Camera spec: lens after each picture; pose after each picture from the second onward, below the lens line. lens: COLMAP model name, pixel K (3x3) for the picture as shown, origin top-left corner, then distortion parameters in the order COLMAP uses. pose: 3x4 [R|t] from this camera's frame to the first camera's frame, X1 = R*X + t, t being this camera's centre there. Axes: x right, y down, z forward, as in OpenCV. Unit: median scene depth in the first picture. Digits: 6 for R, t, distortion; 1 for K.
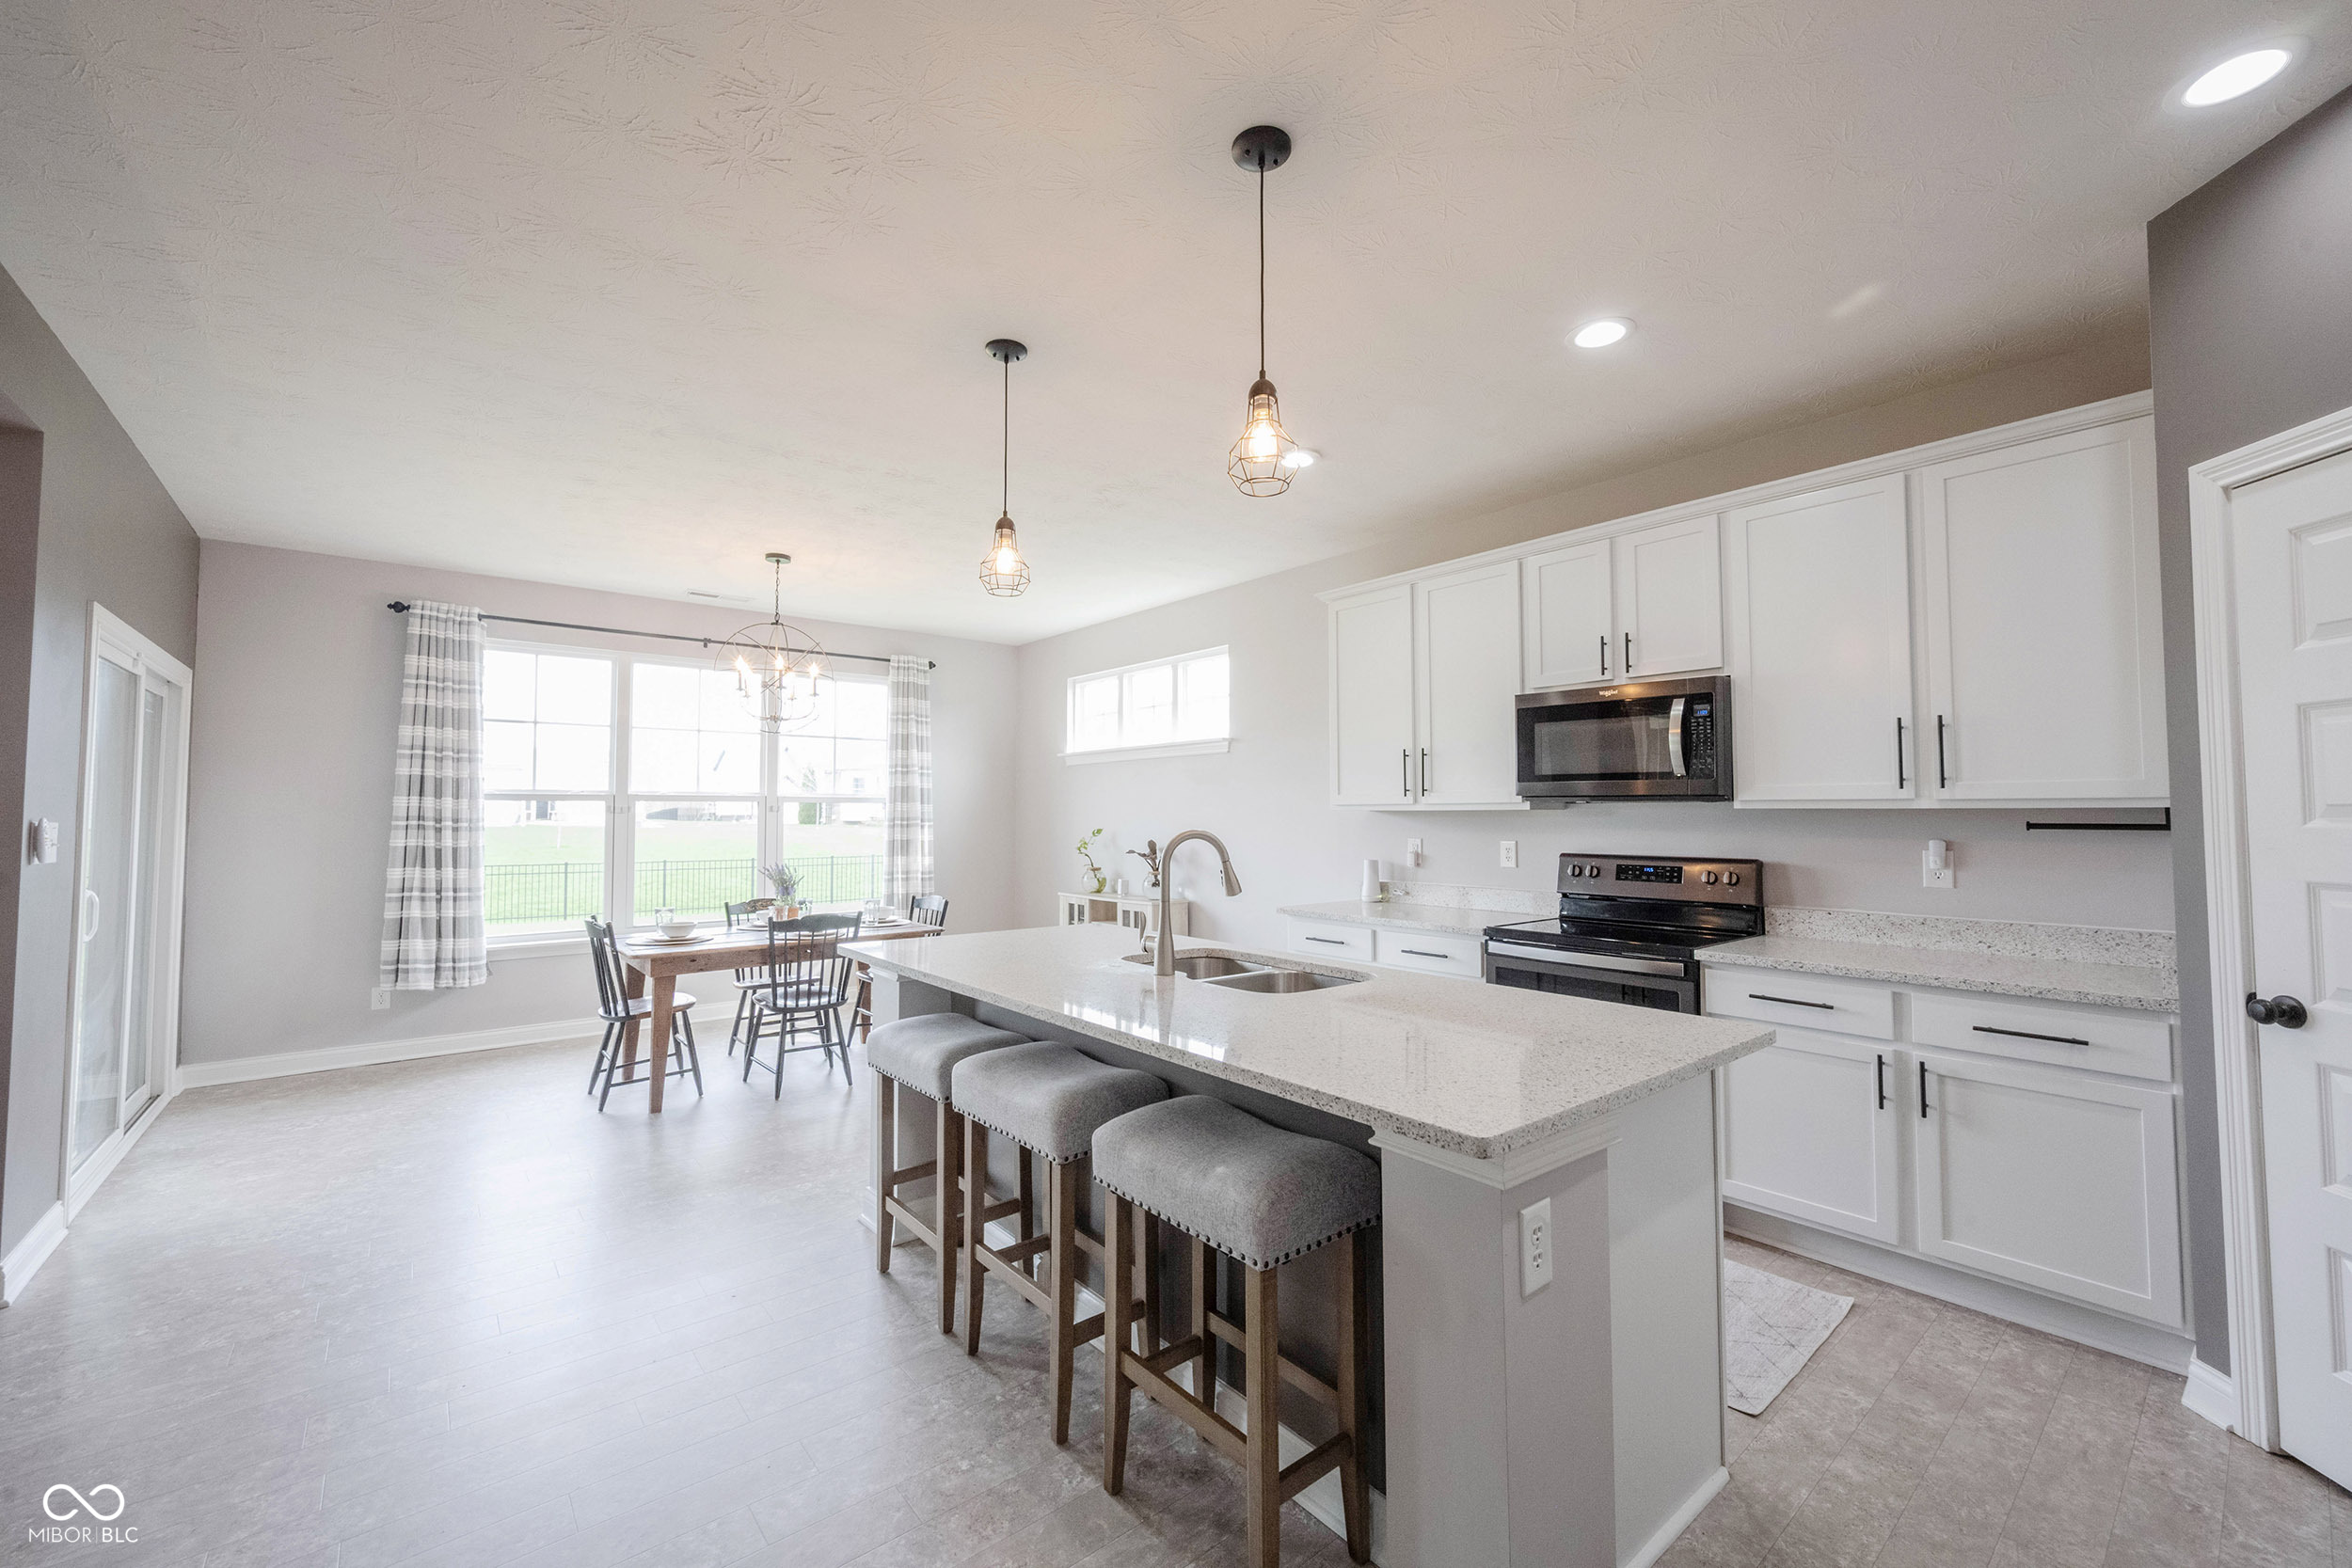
lens RADIAL K [[928.6, 0, 1168.1], [0, 928.6, 777.6], [0, 0, 1]] dist [0.000320, 0.000148]
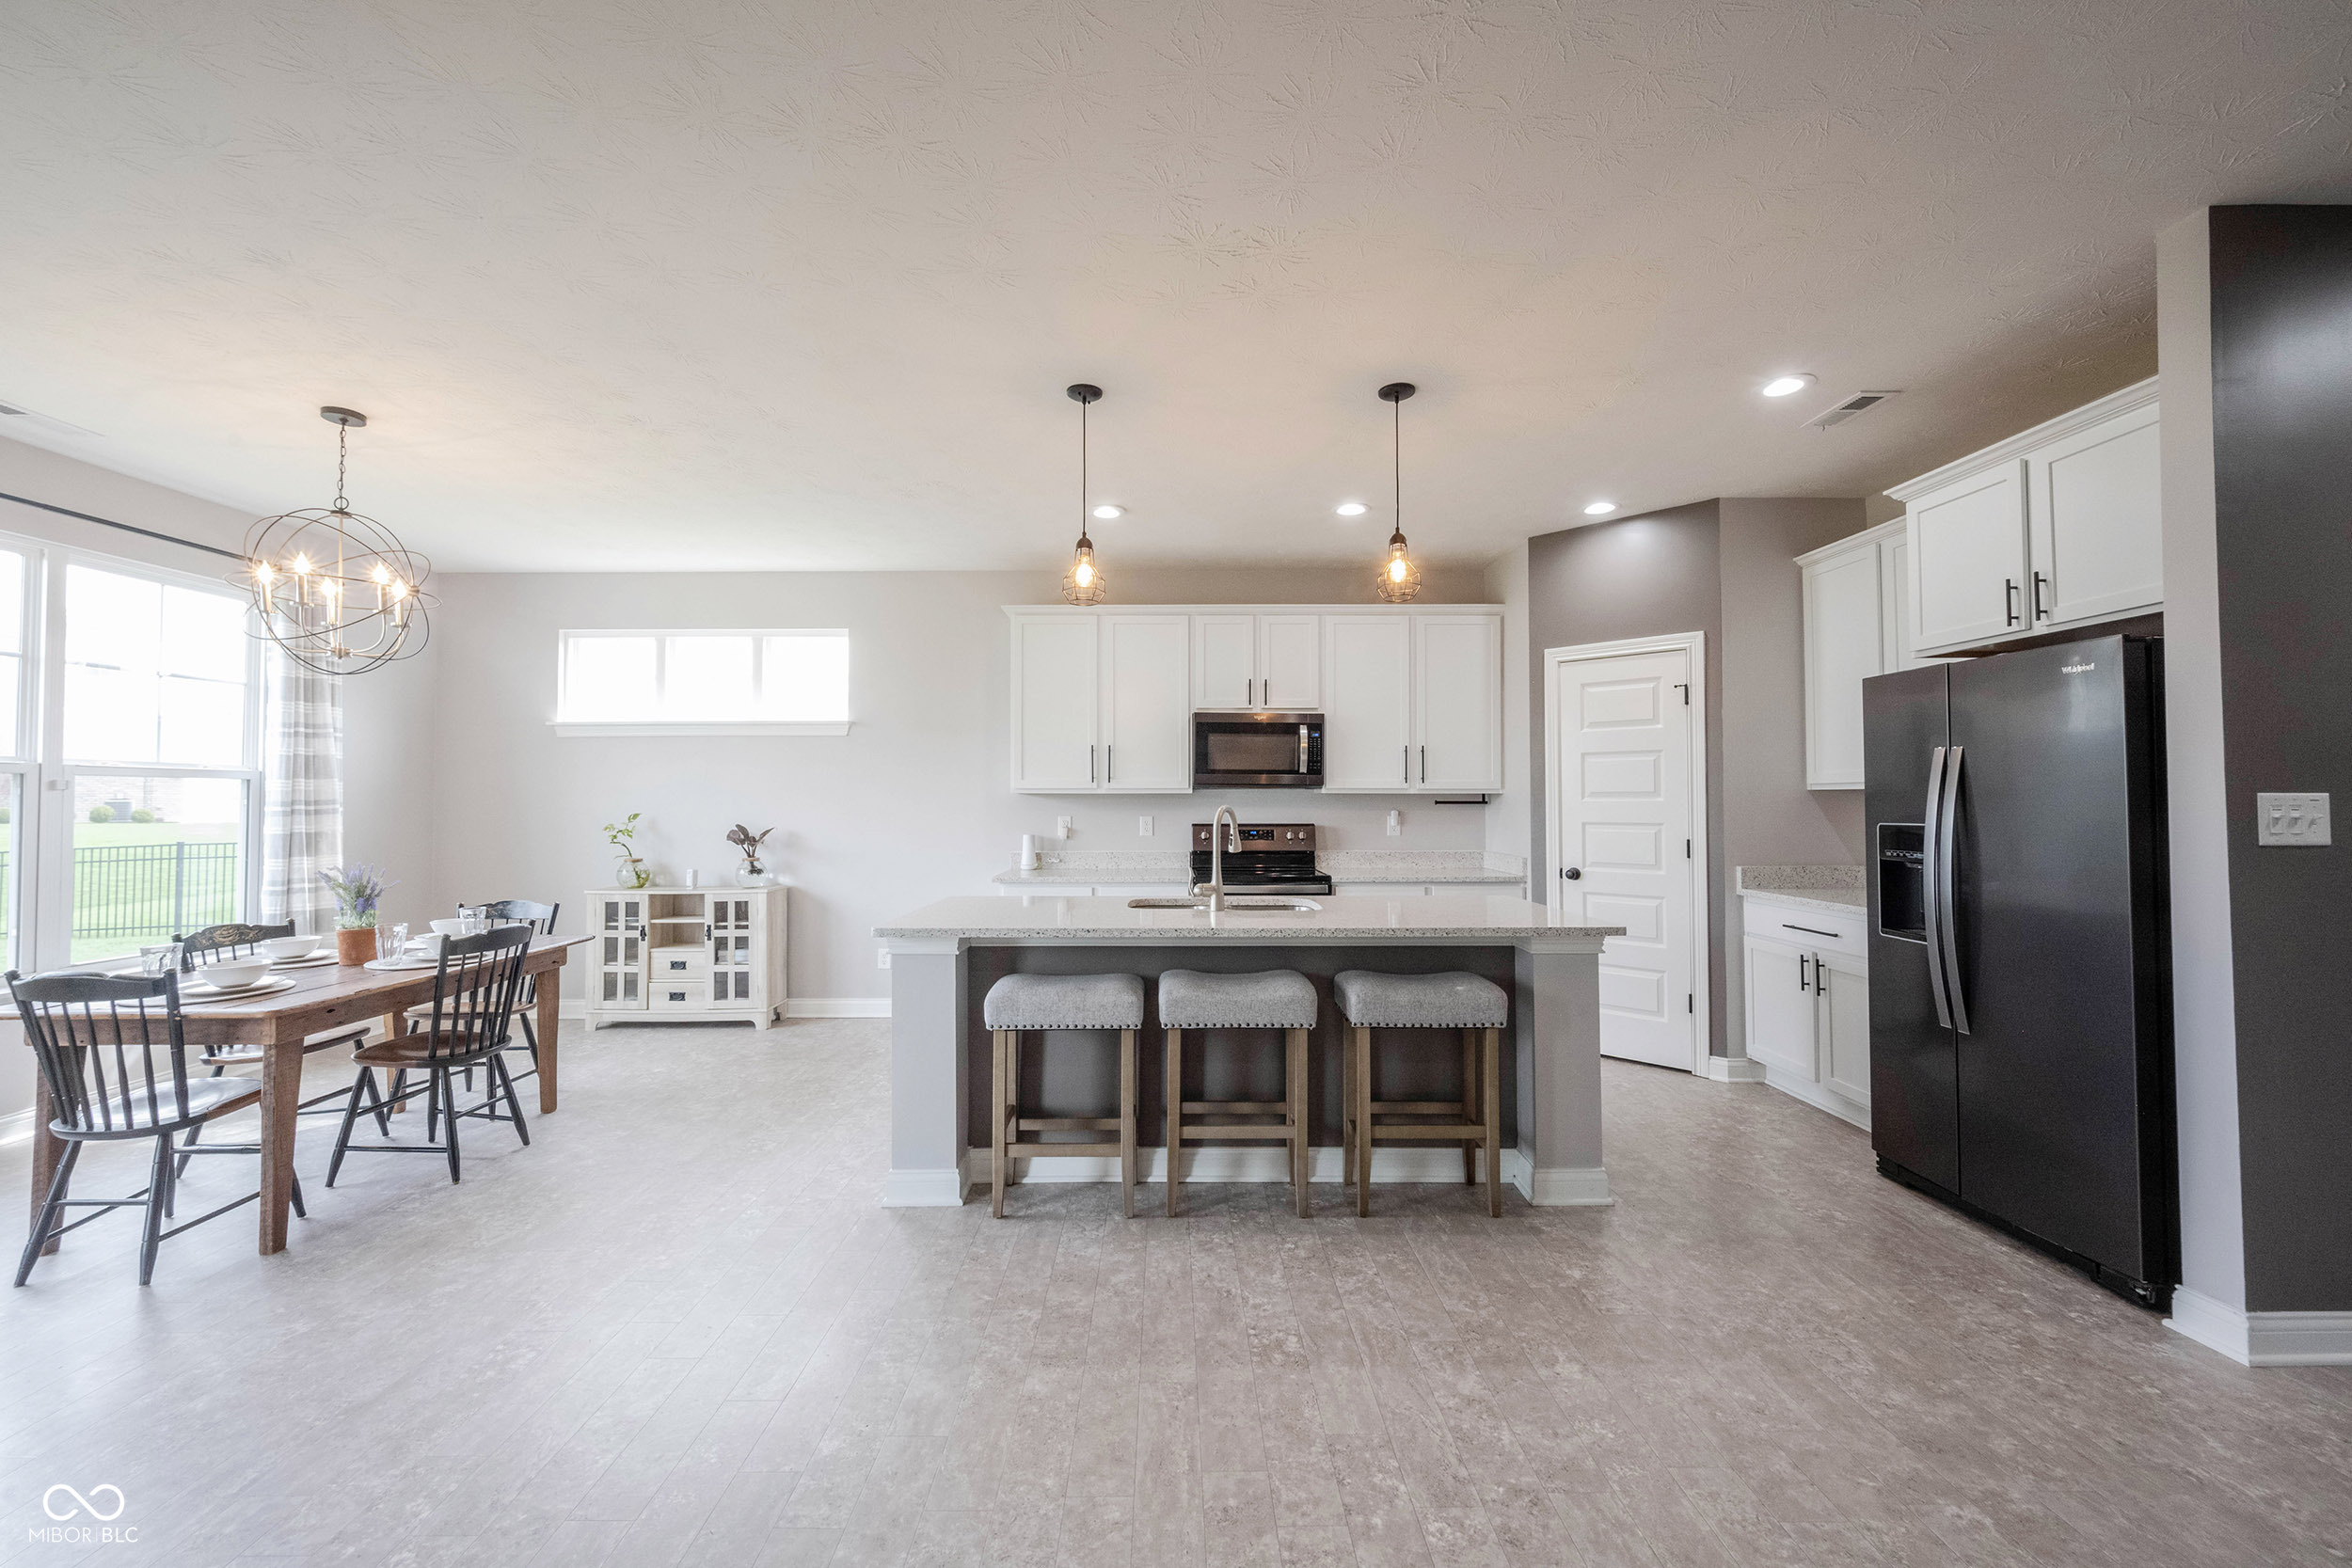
lens RADIAL K [[925.3, 0, 1169.5], [0, 925.3, 781.4], [0, 0, 1]] dist [-0.000400, -0.000123]
pose [[0.633823, 0.017050, 0.773290, -0.713648], [-0.030469, 0.999531, 0.002936, 0.013035], [-0.772878, -0.025422, 0.634045, 0.126862]]
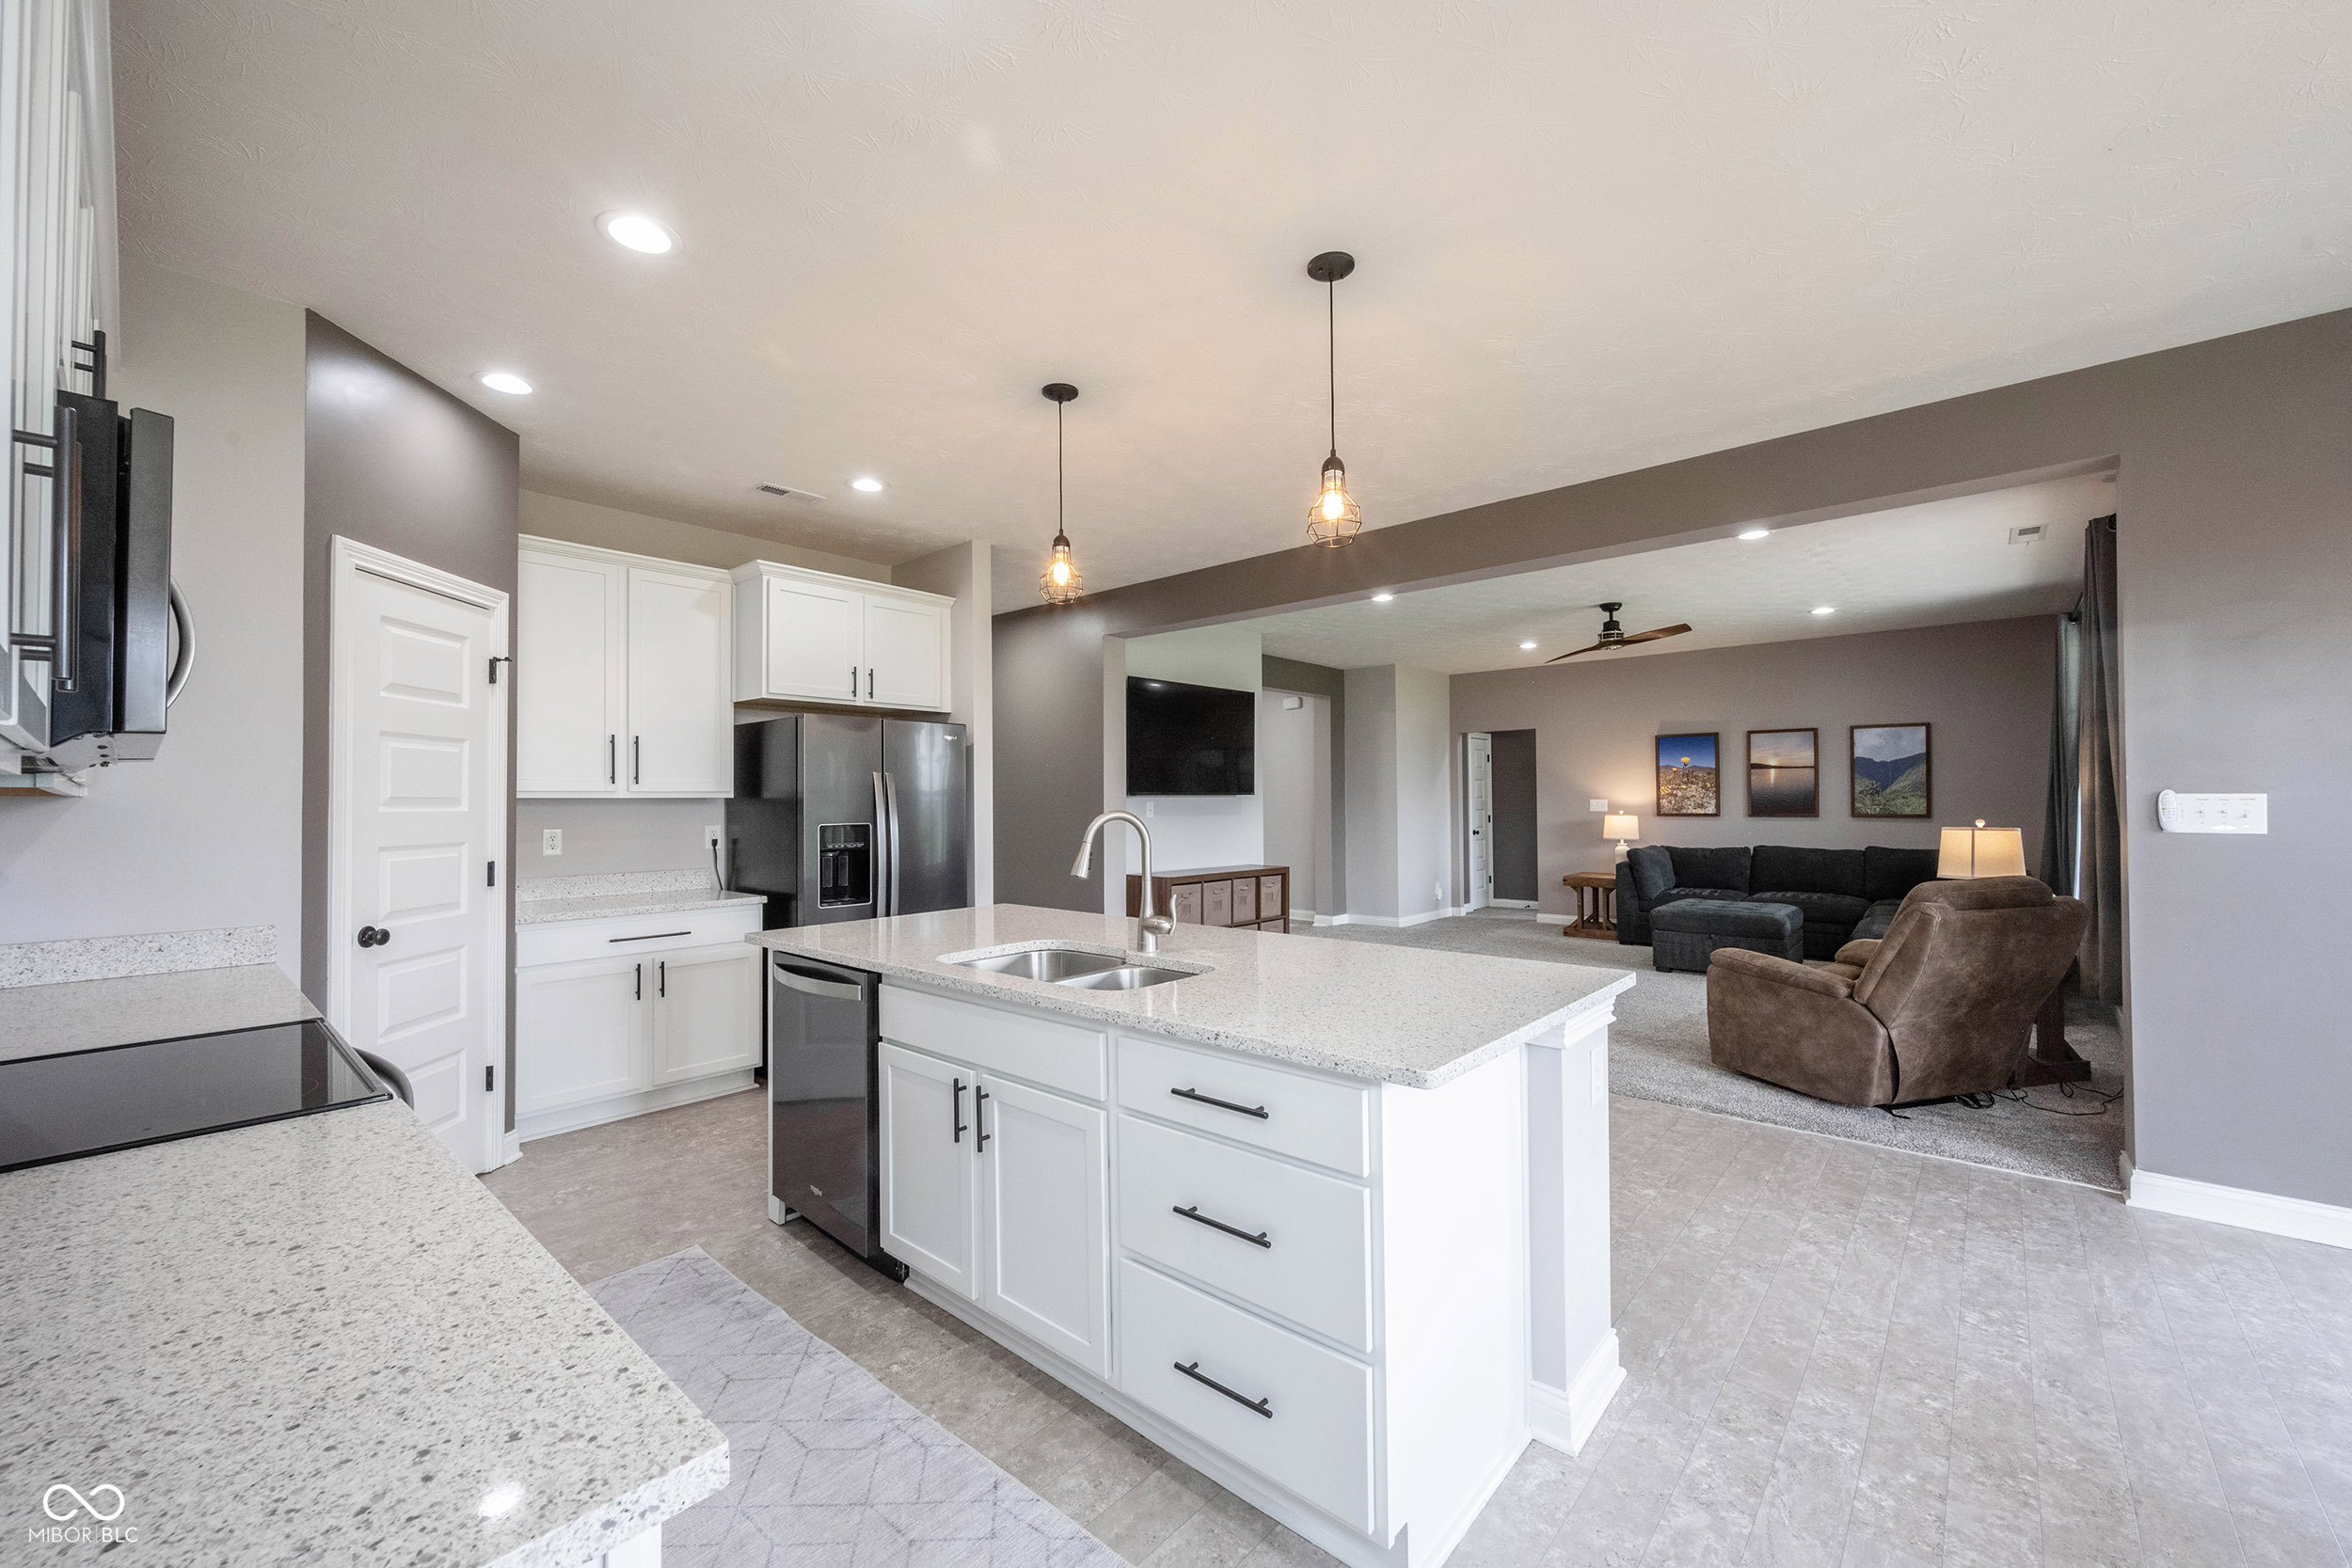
lens RADIAL K [[925.2, 0, 1170.1], [0, 925.2, 786.2], [0, 0, 1]] dist [-0.000252, -0.000146]
pose [[-0.988207, 0.006178, -0.152999, 0.082223], [0.015255, 0.998187, -0.058223, 0.058334], [0.152362, -0.059870, -0.986510, 1.307622]]
